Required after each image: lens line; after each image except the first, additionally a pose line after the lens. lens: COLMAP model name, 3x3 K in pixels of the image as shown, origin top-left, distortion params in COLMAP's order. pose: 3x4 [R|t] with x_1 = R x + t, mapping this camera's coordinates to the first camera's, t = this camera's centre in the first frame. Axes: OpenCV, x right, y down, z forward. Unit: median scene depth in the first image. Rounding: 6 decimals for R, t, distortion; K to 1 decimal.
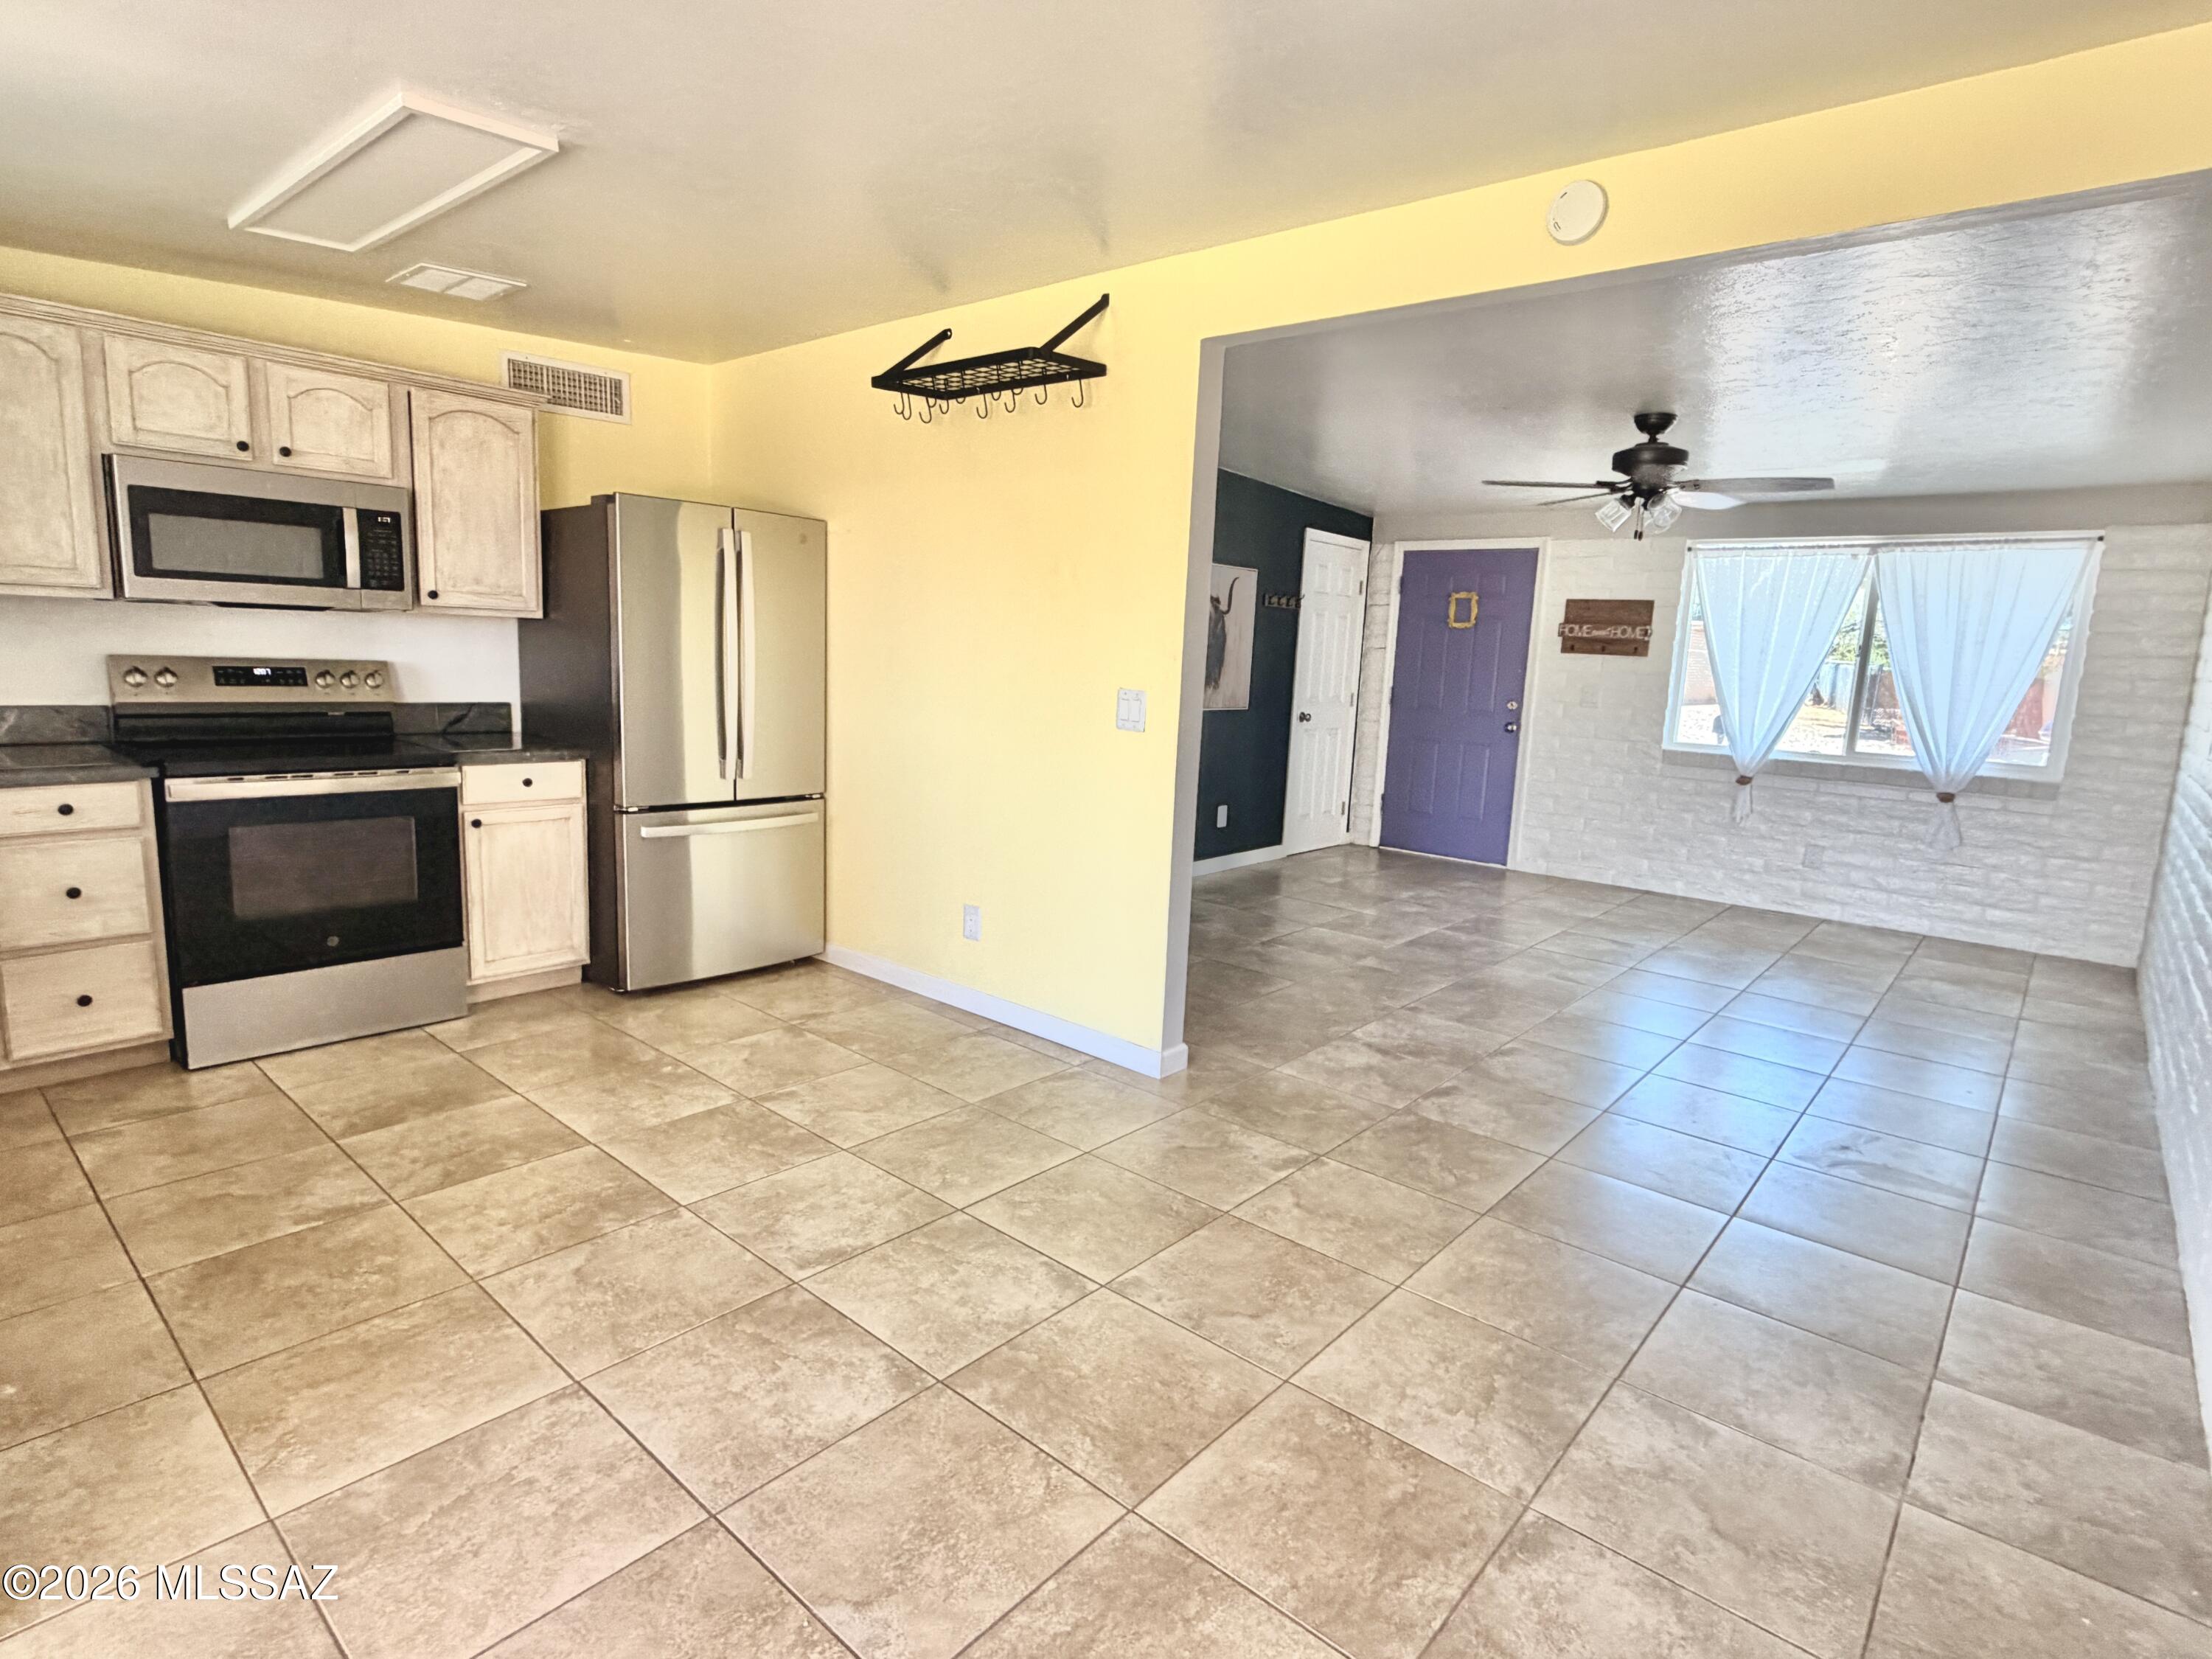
lens RADIAL K [[1139.7, 0, 1101.6], [0, 1139.7, 833.6], [0, 0, 1]] dist [-0.001058, 0.000609]
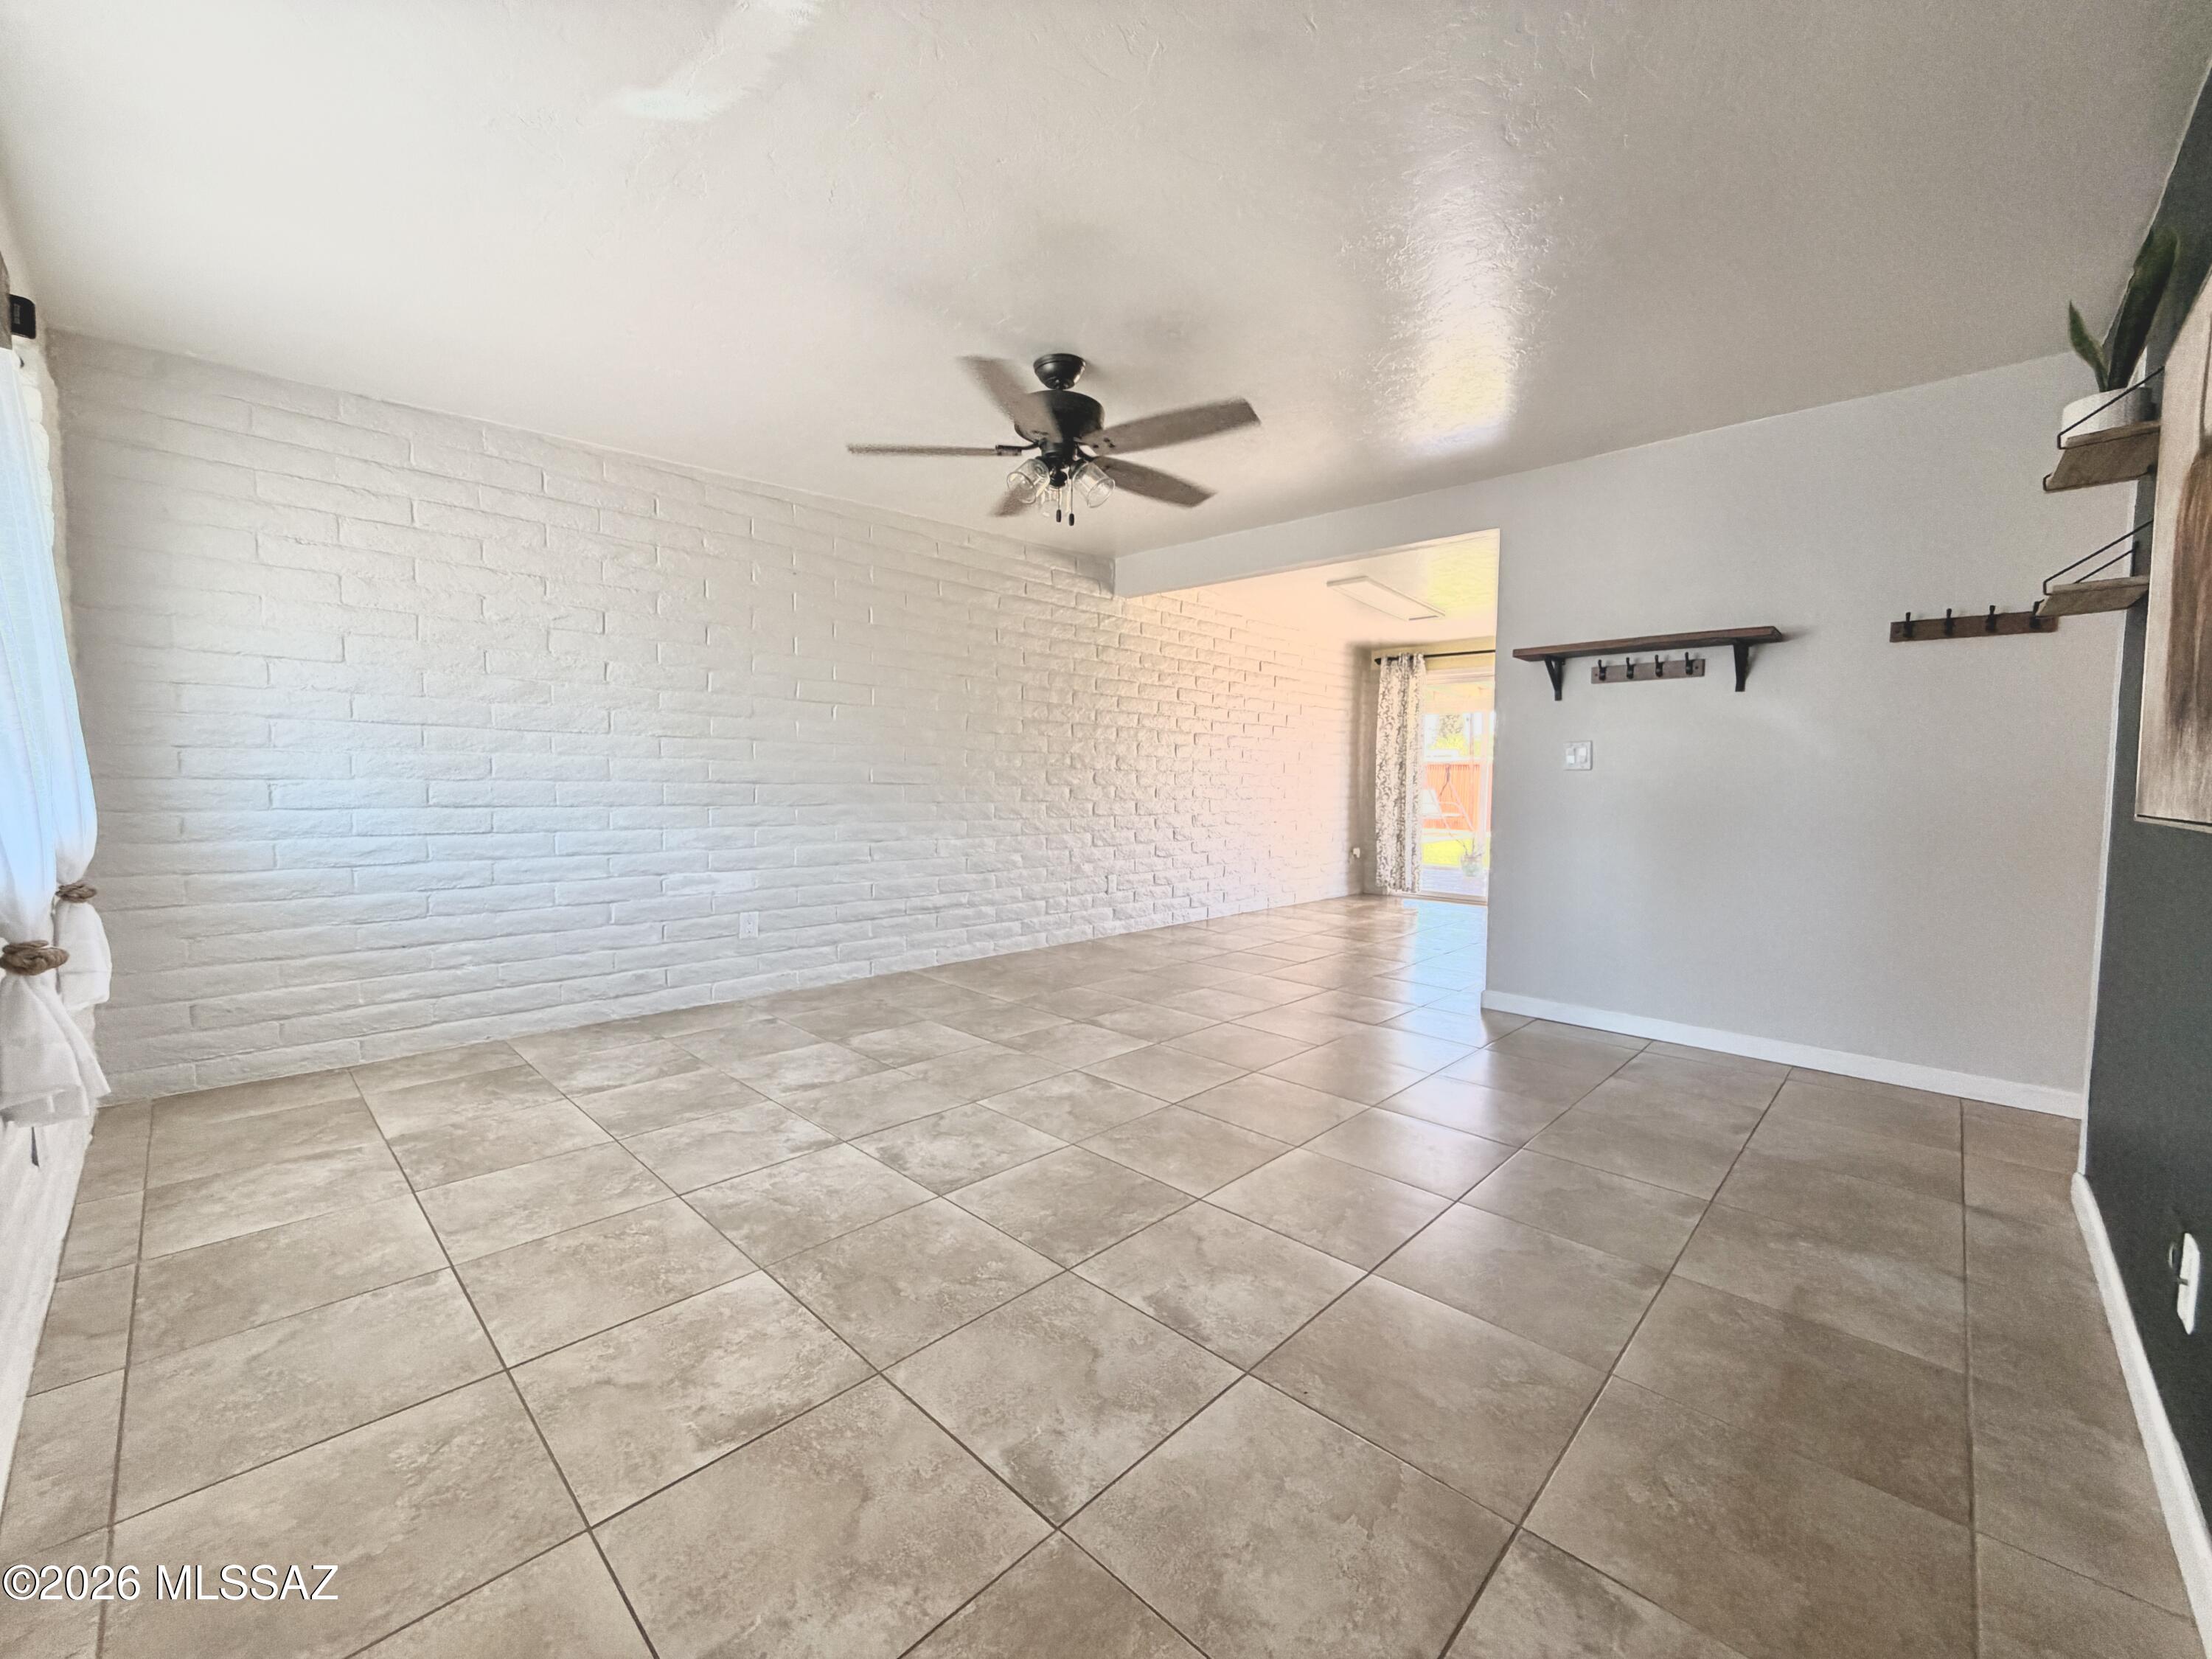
lens RADIAL K [[883.5, 0, 1101.7], [0, 883.5, 831.8], [0, 0, 1]] dist [0.001716, -0.000021]
pose [[-0.997195, -0.058473, 0.046719, 0.478365], [-0.046446, 0.972939, 0.226348, -0.224688], [-0.058690, 0.223543, -0.972926, 1.932381]]
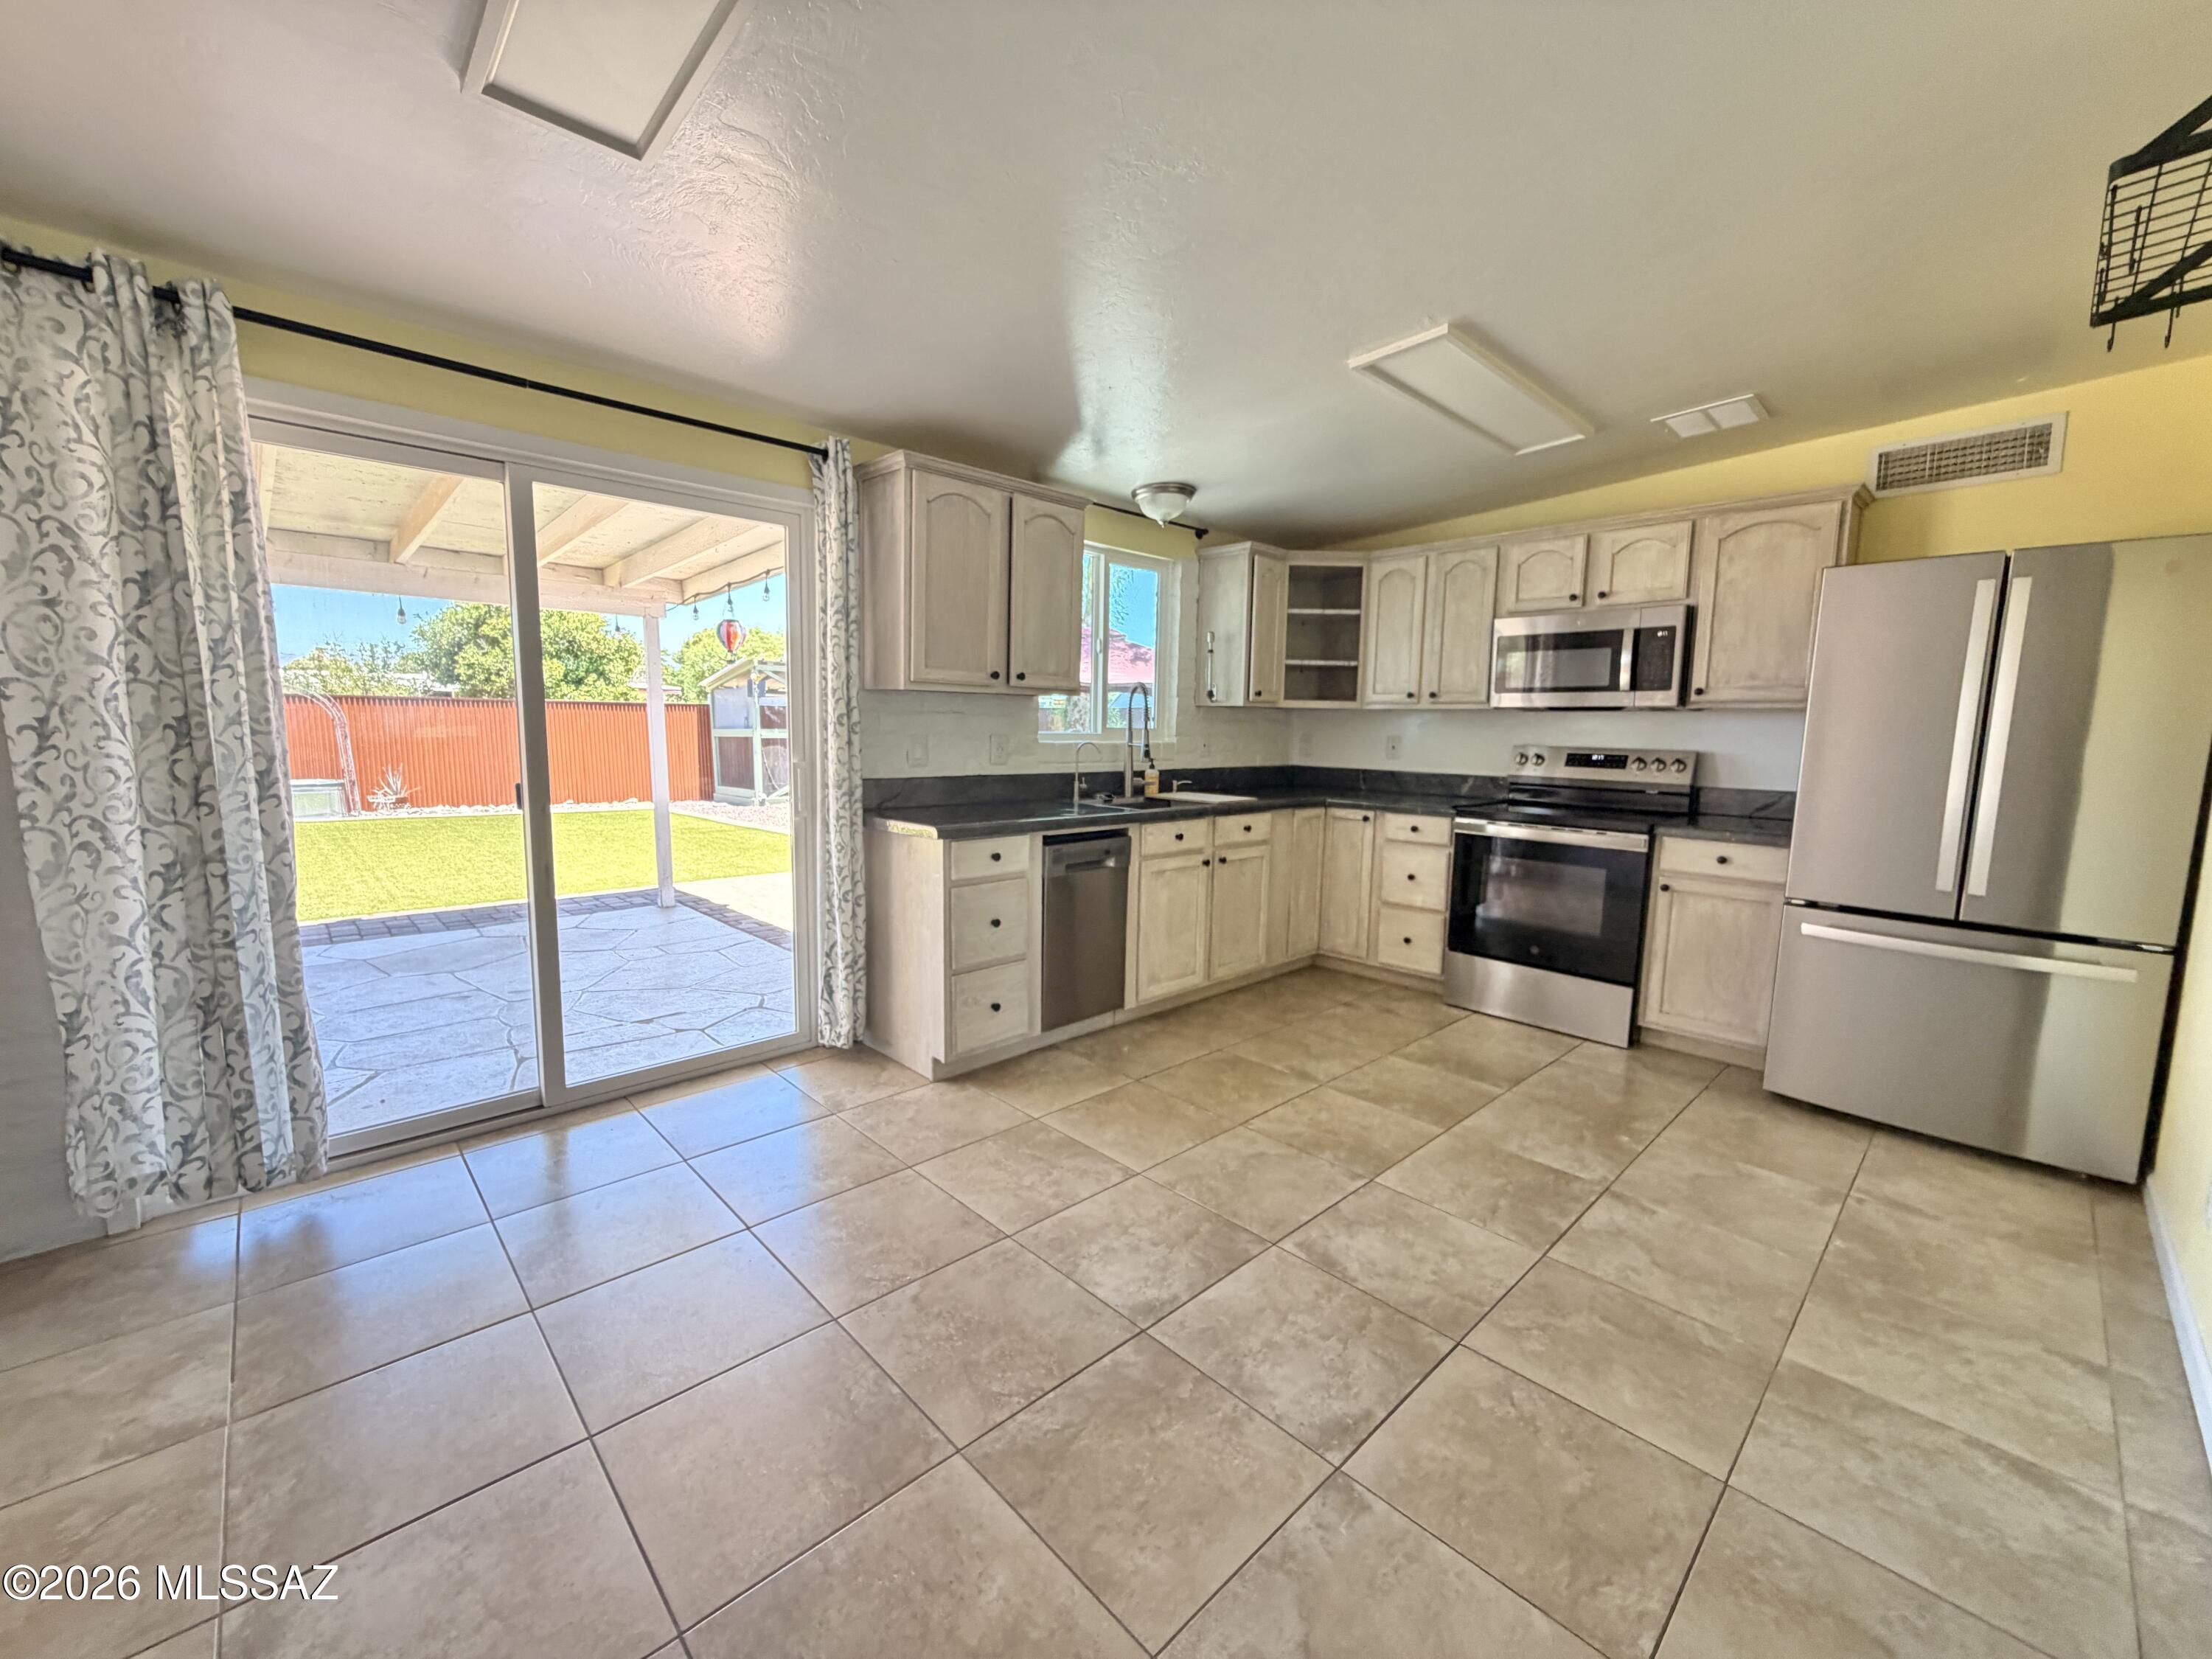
lens RADIAL K [[883.5, 0, 1101.7], [0, 883.5, 831.8], [0, 0, 1]] dist [0.001716, -0.000021]
pose [[-0.093491, 0.072977, -0.992942, 0.364034], [-0.183225, 0.979015, 0.089205, -0.037986], [0.978615, 0.190271, -0.078158, 0.489522]]
